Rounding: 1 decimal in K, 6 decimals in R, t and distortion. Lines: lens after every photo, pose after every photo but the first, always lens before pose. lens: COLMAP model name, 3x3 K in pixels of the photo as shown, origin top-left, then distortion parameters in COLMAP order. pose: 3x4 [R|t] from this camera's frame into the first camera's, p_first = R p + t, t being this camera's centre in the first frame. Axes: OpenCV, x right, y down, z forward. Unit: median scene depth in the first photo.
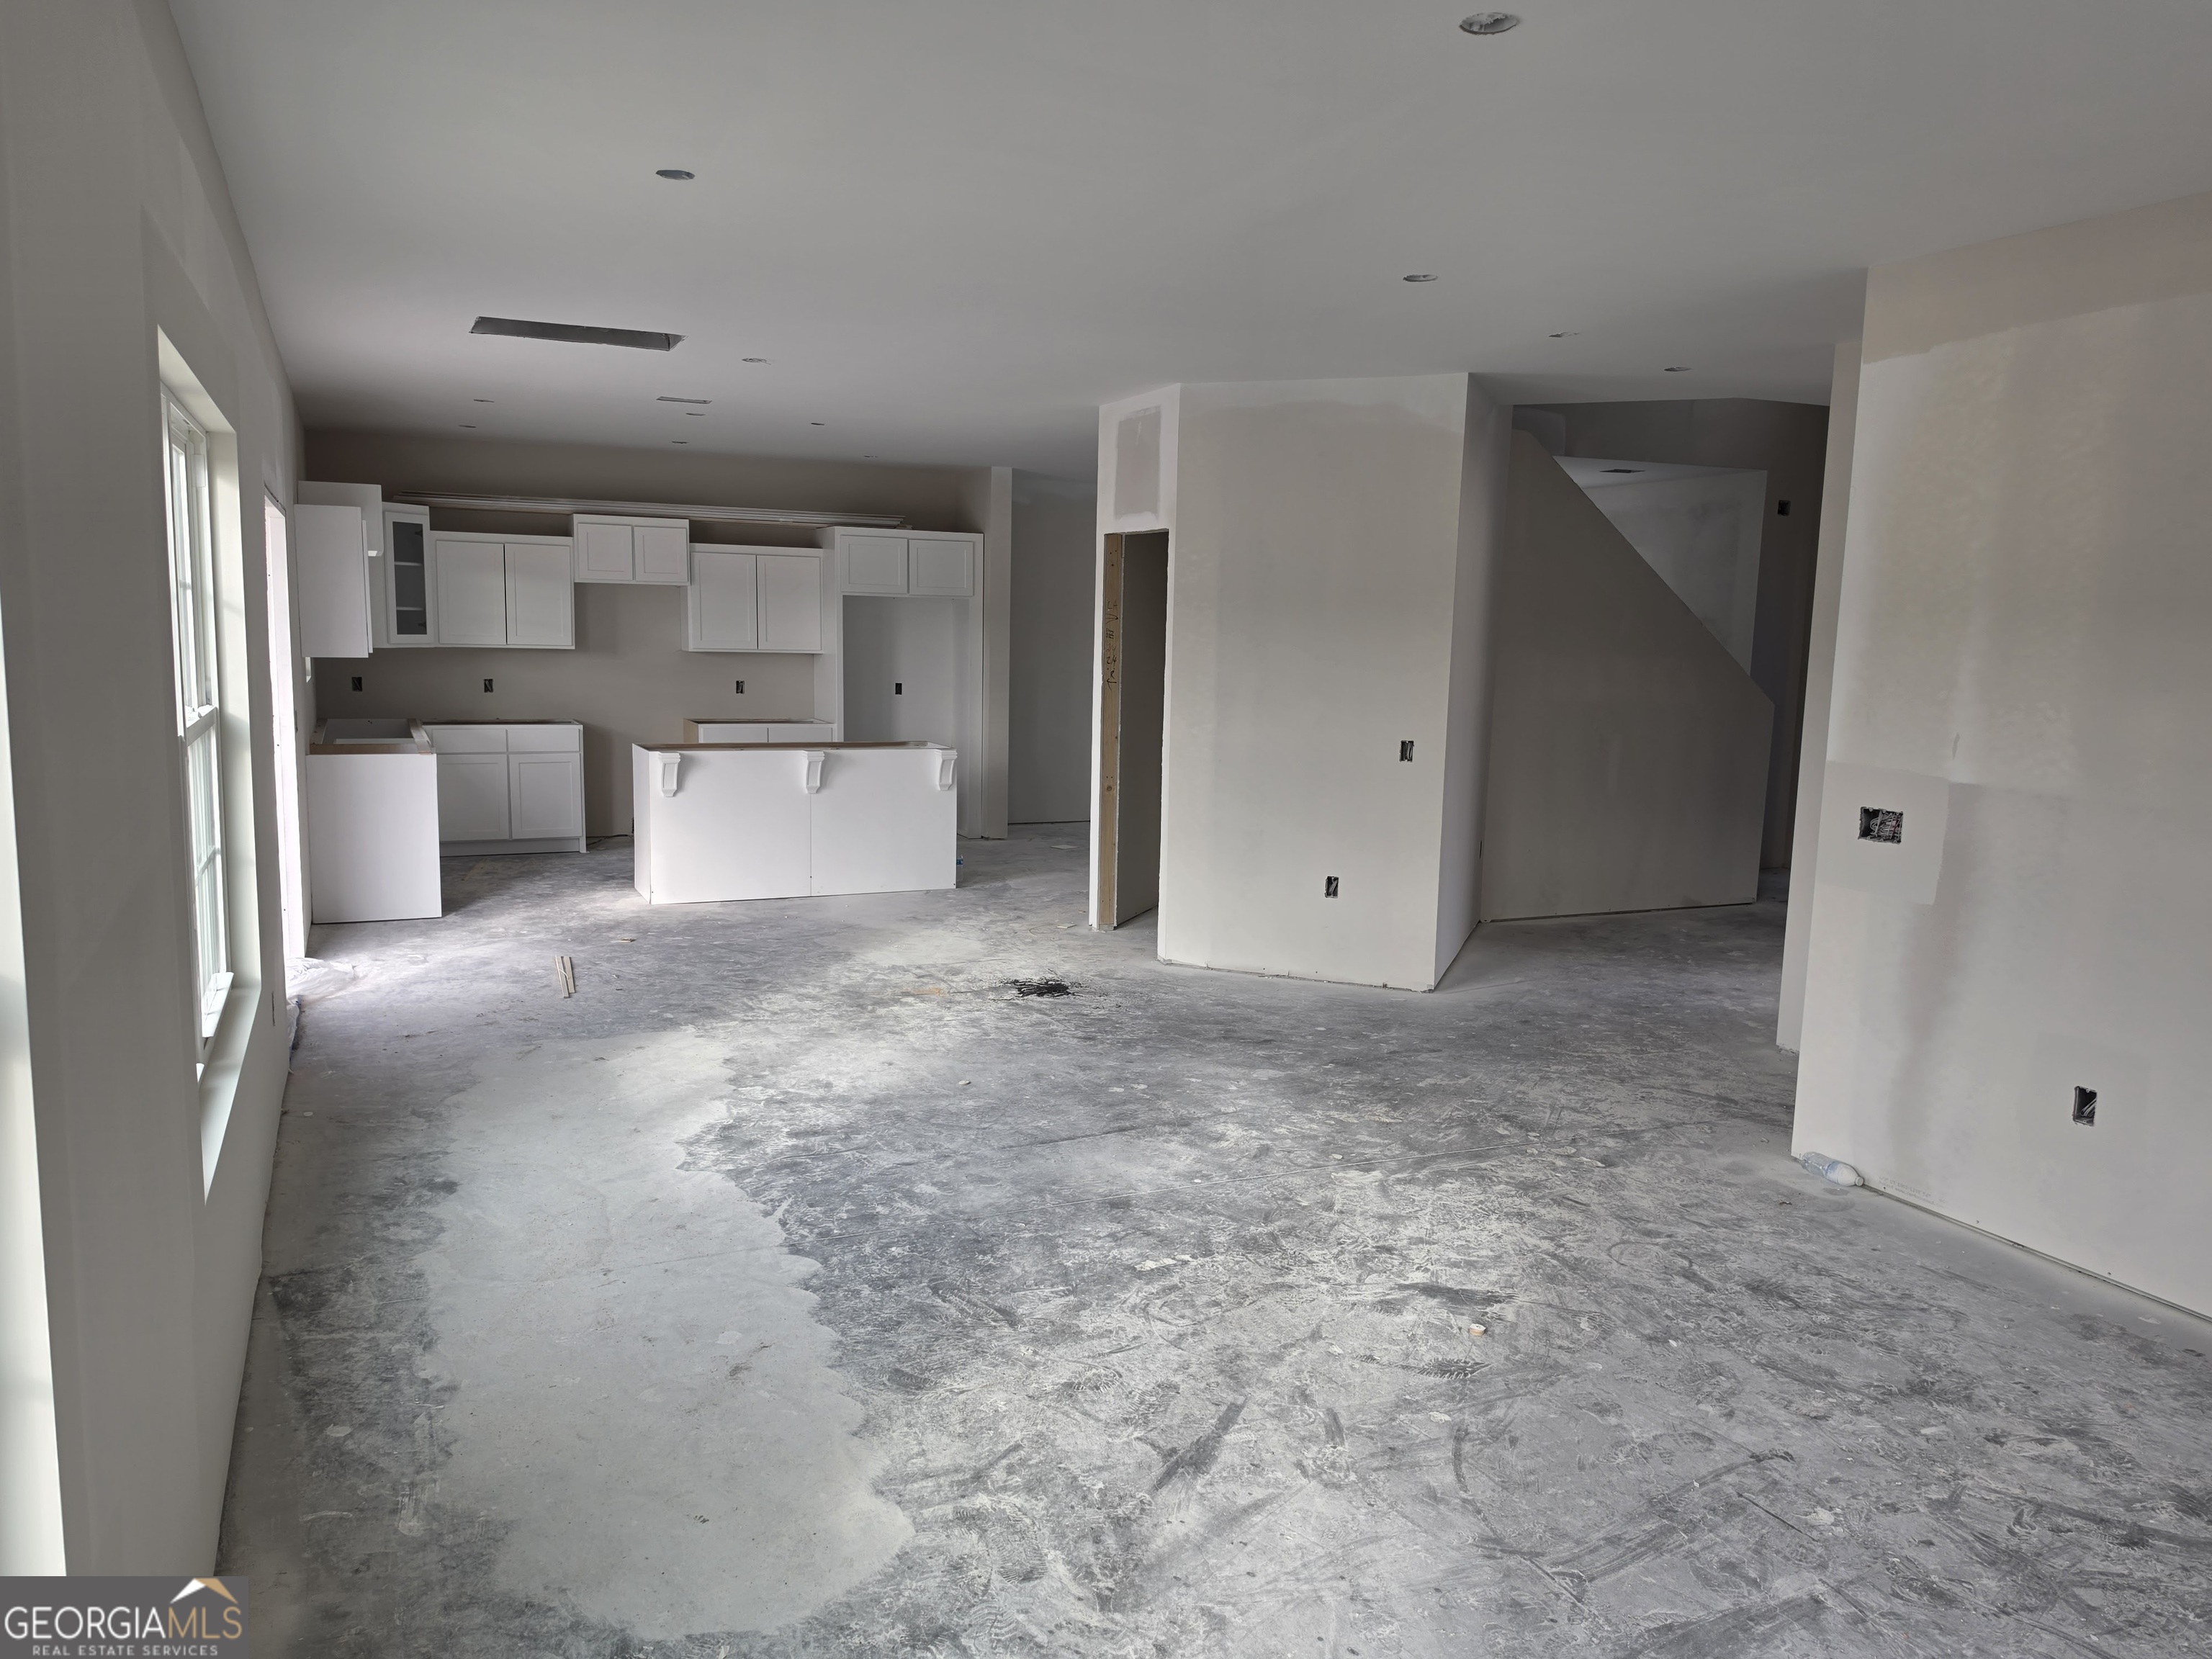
lens RADIAL K [[1605.9, 0, 1102.3], [0, 1605.9, 831.3], [0, 0, 1]] dist [0.045635, -0.010605]
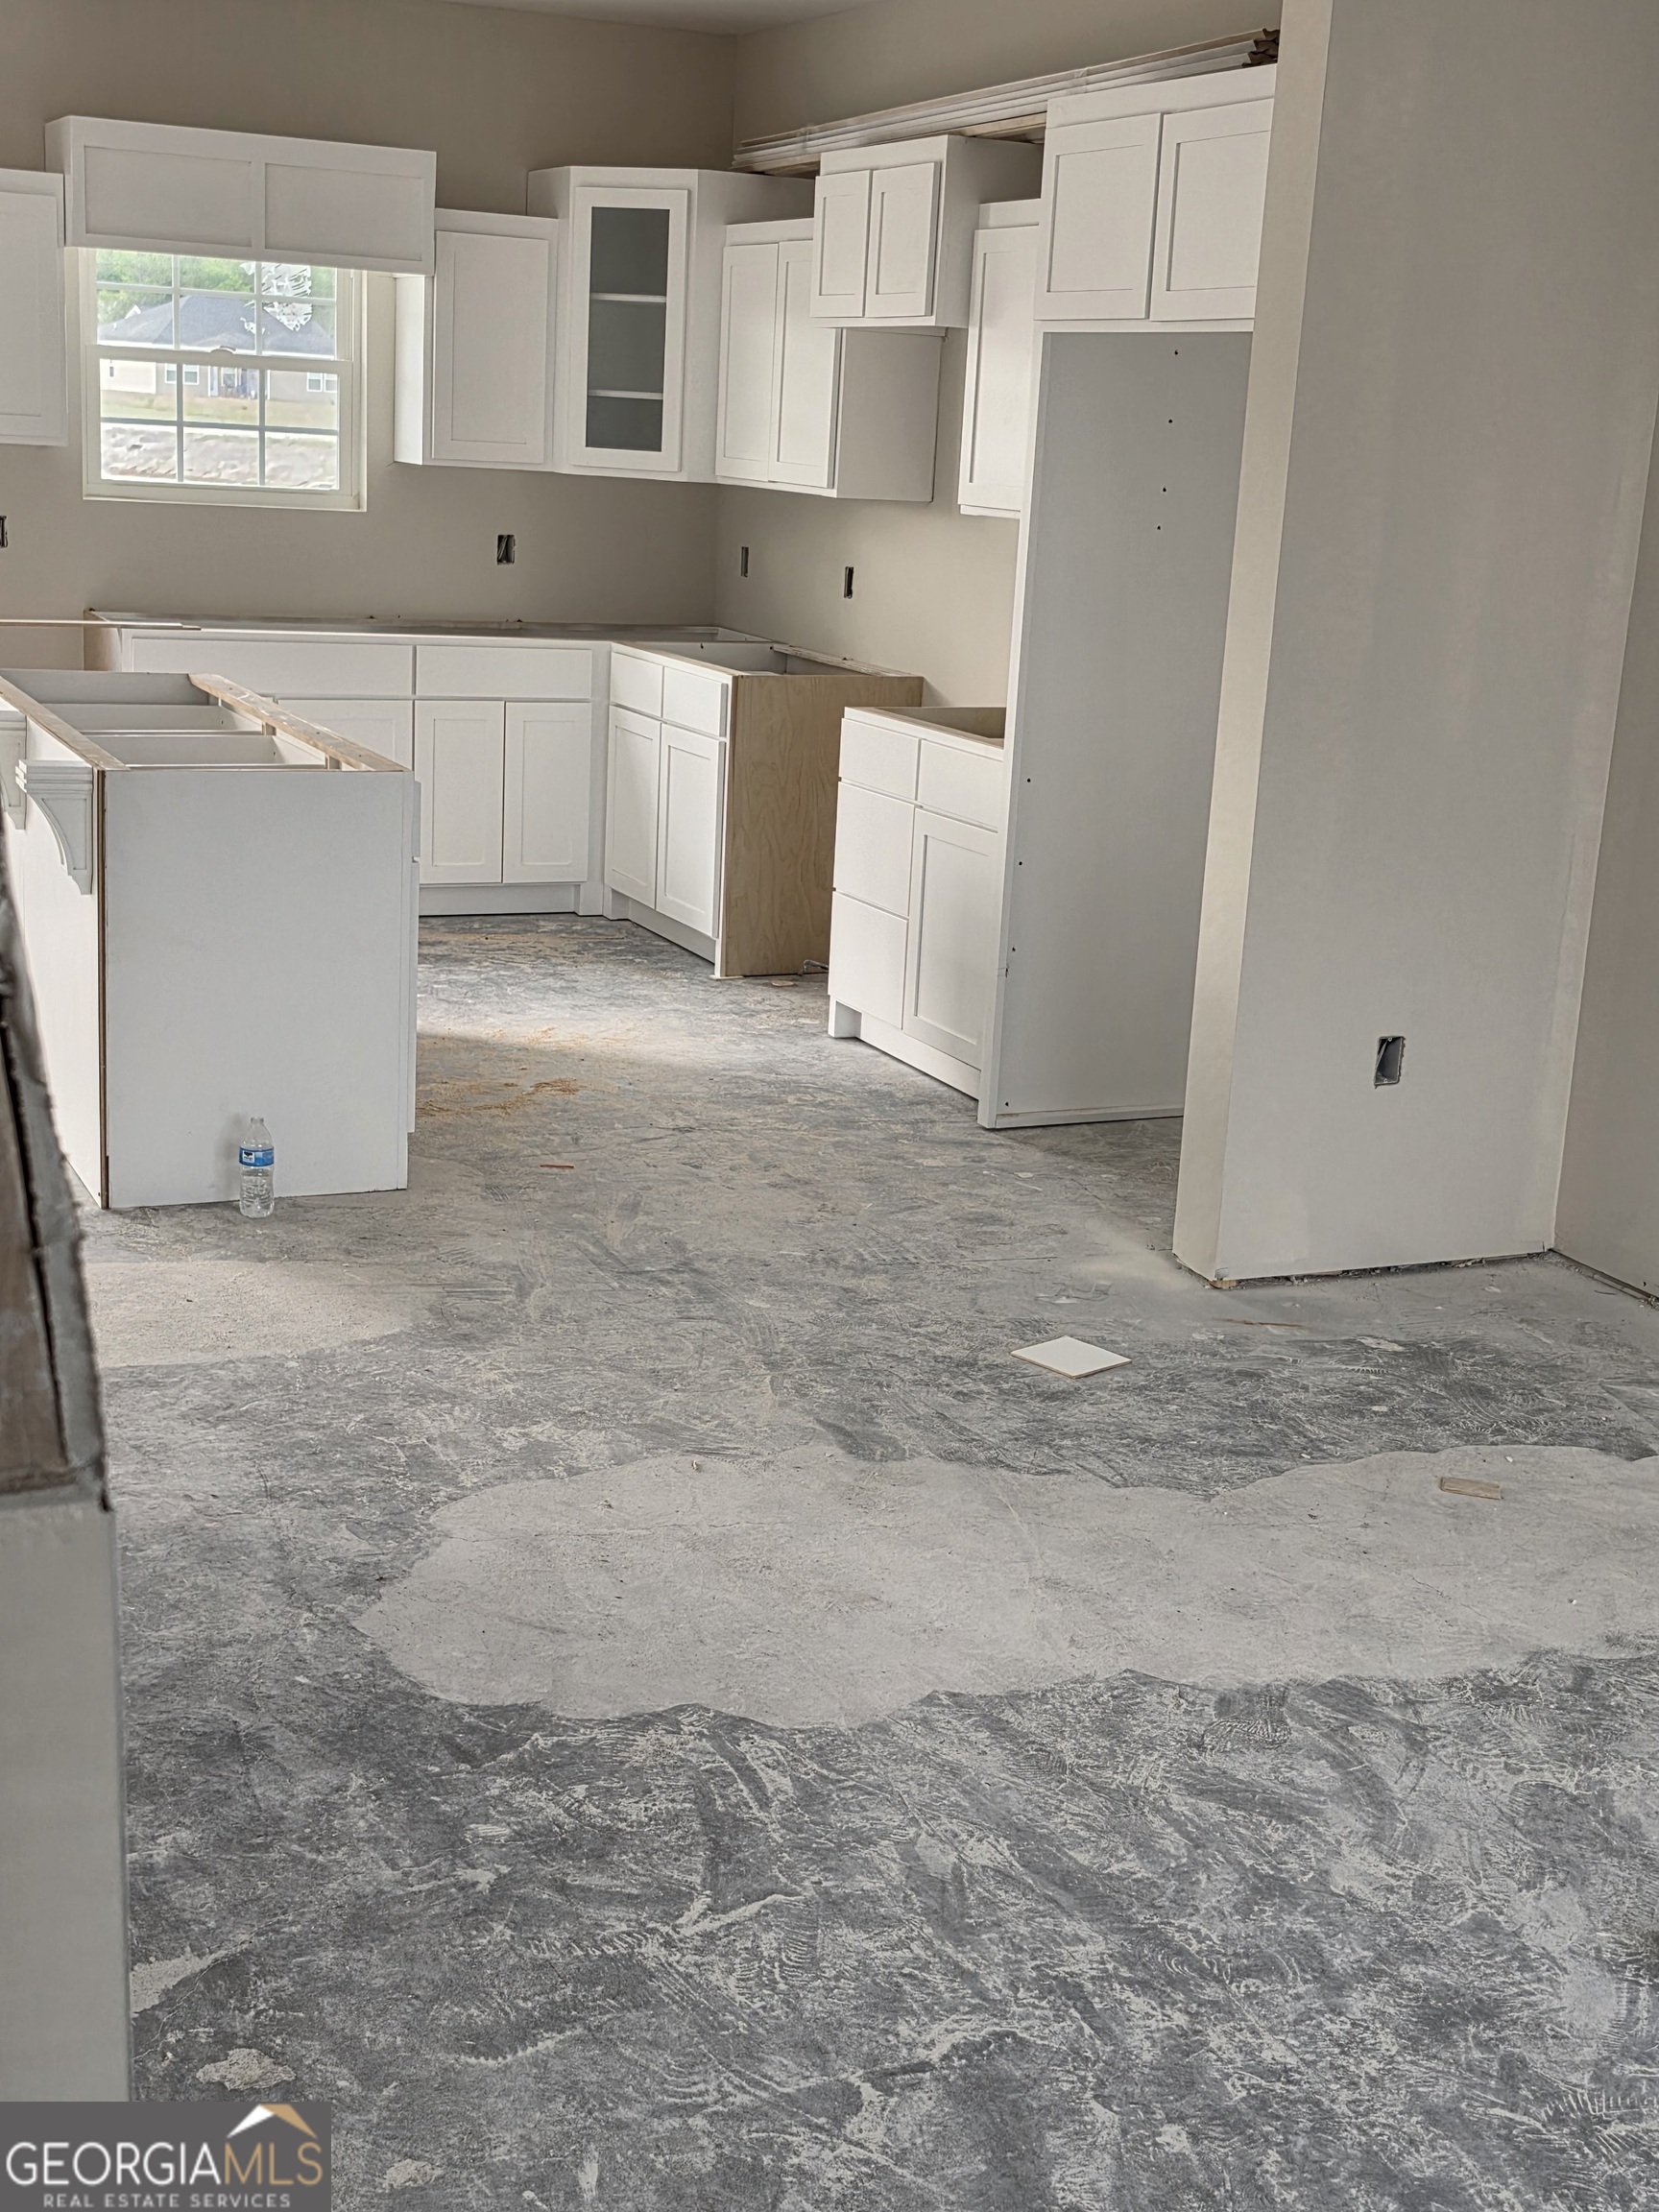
lens RADIAL K [[2729.6, 0, 832.1], [0, 2729.6, 1112.6], [0, 0, 1]] dist [0.060322, 0.000000]
pose [[0.014584, 0.217046, -0.976052, 0.389843], [-0.197220, 0.957604, 0.209997, -0.109447], [0.980251, 0.189435, 0.056771, 0.991519]]
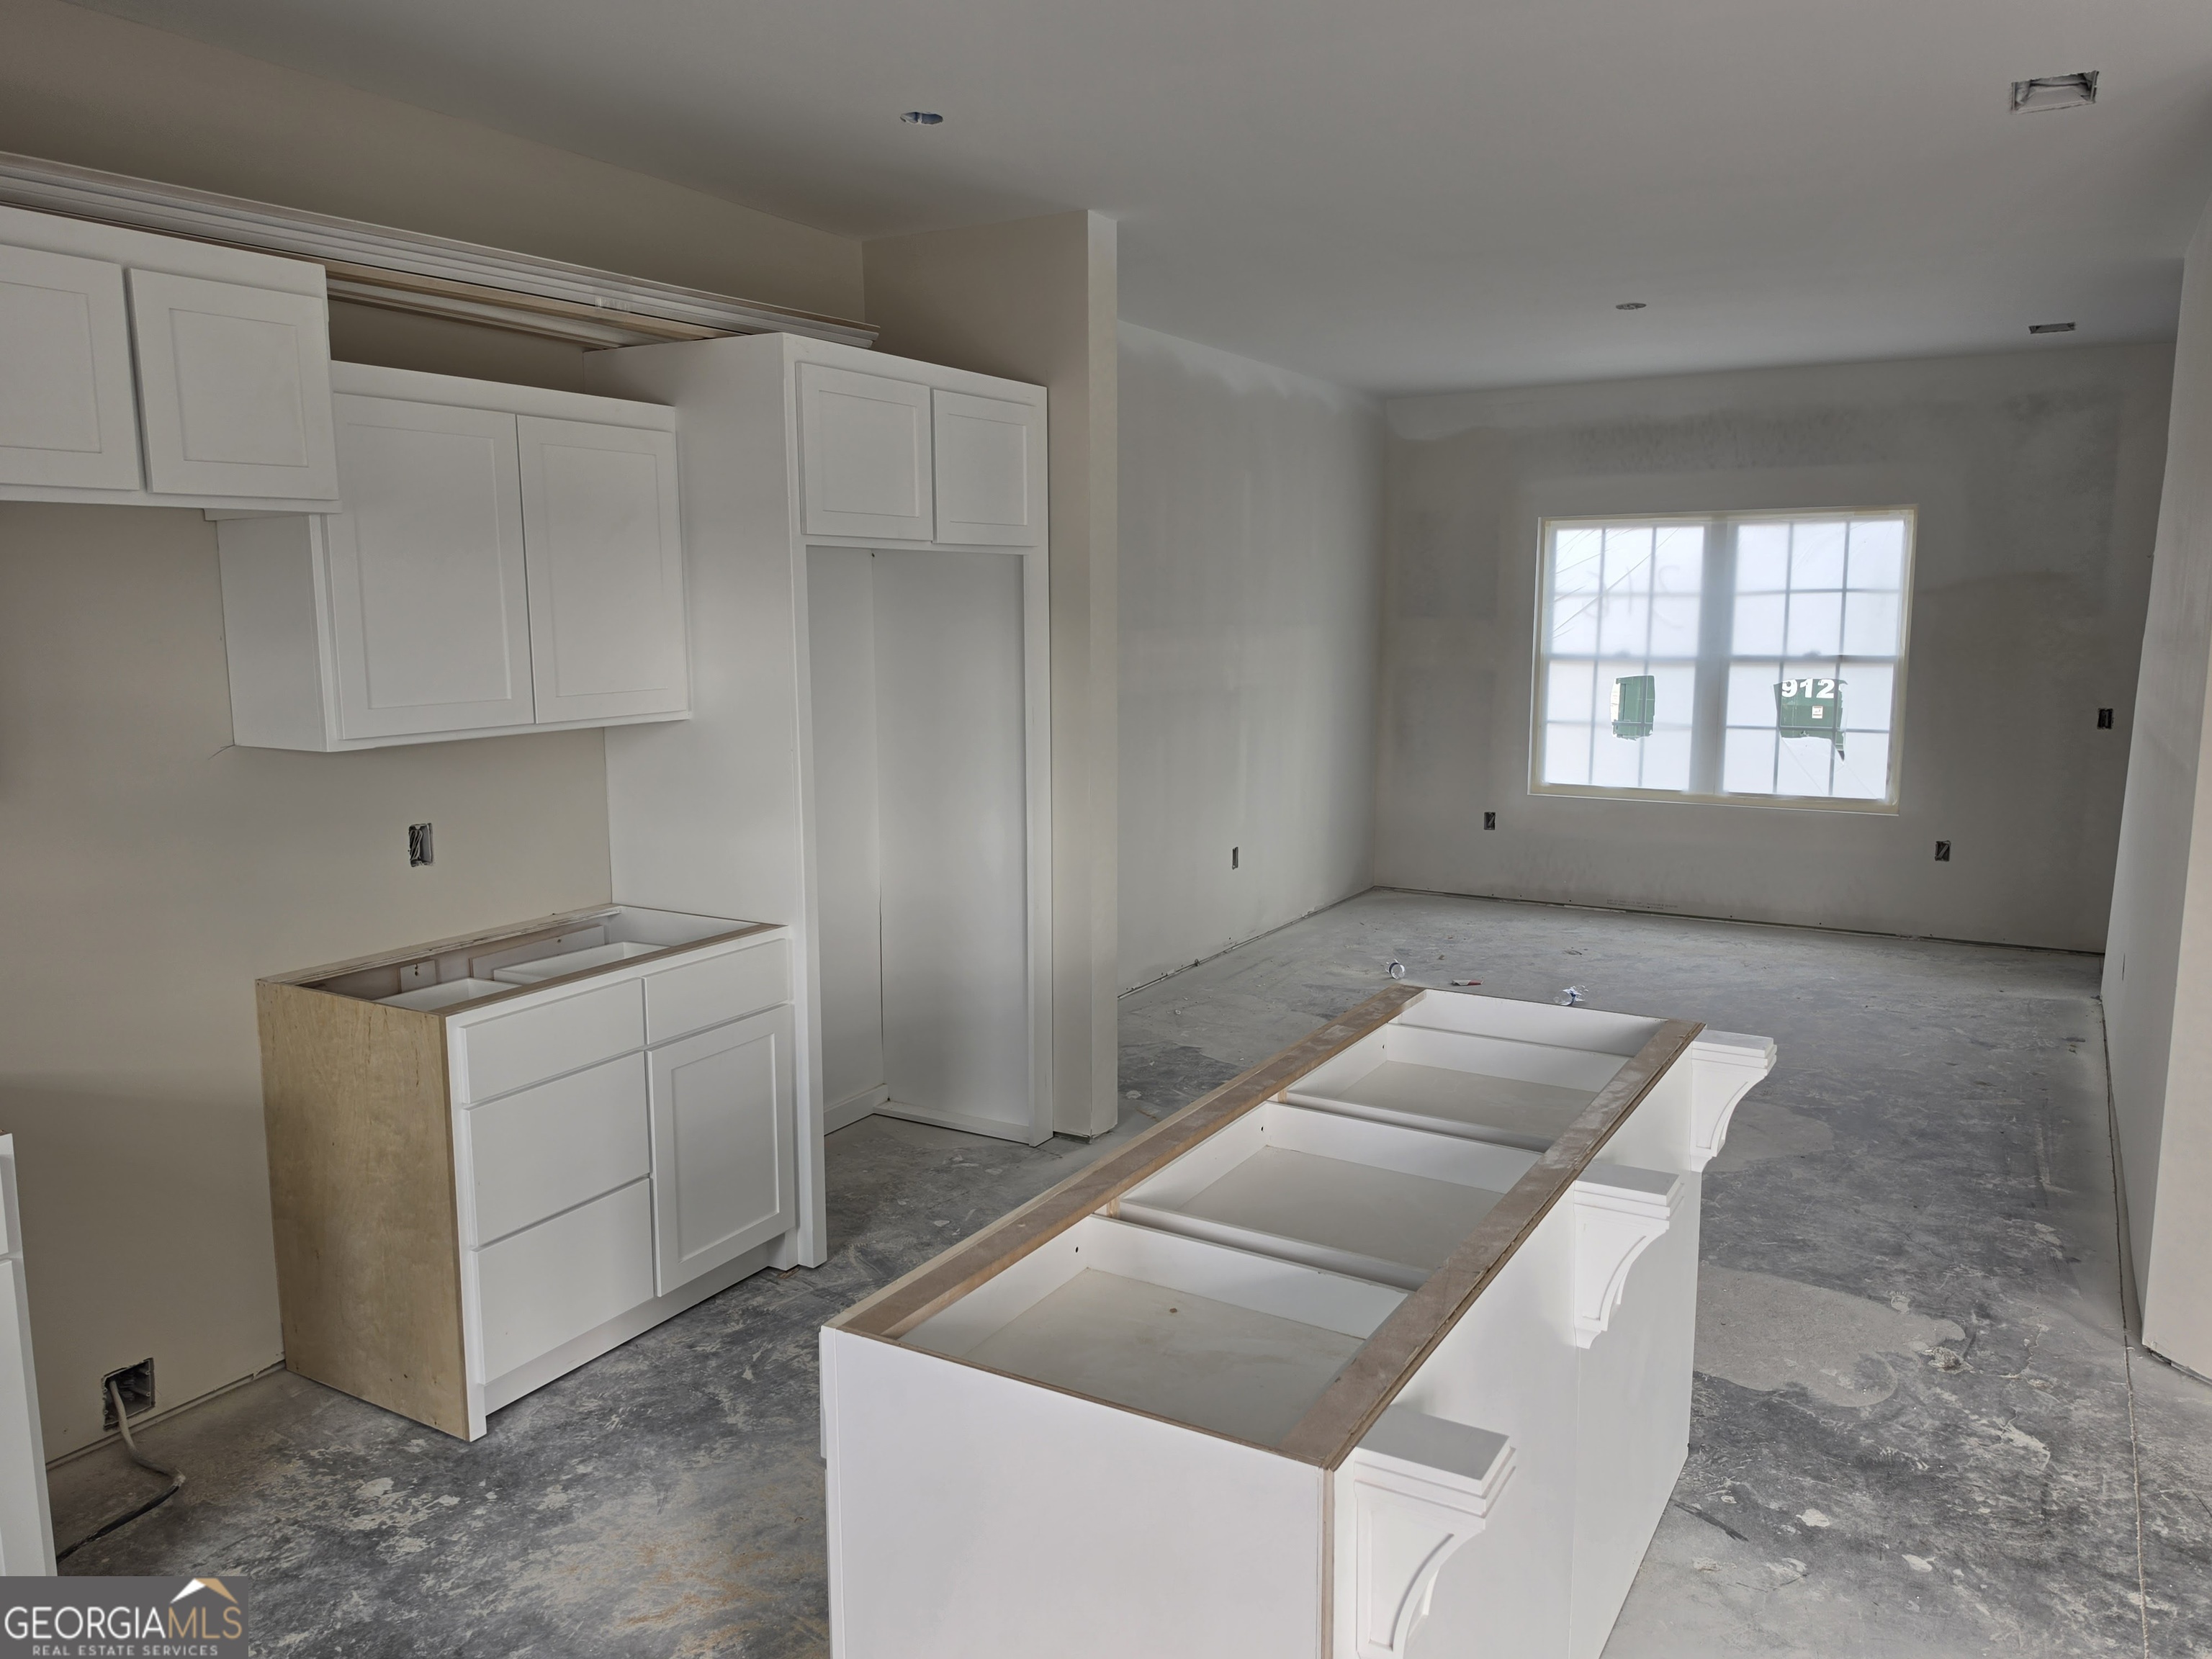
lens RADIAL K [[1605.9, 0, 1100.5], [0, 1605.9, 820.7], [0, 0, 1]] dist [0.045635, -0.010605]
pose [[0.812445, -0.113820, 0.571820, -0.320655], [0.108122, 0.993161, 0.044067, -0.101092], [-0.572925, 0.026024, 0.819195, 0.715945]]
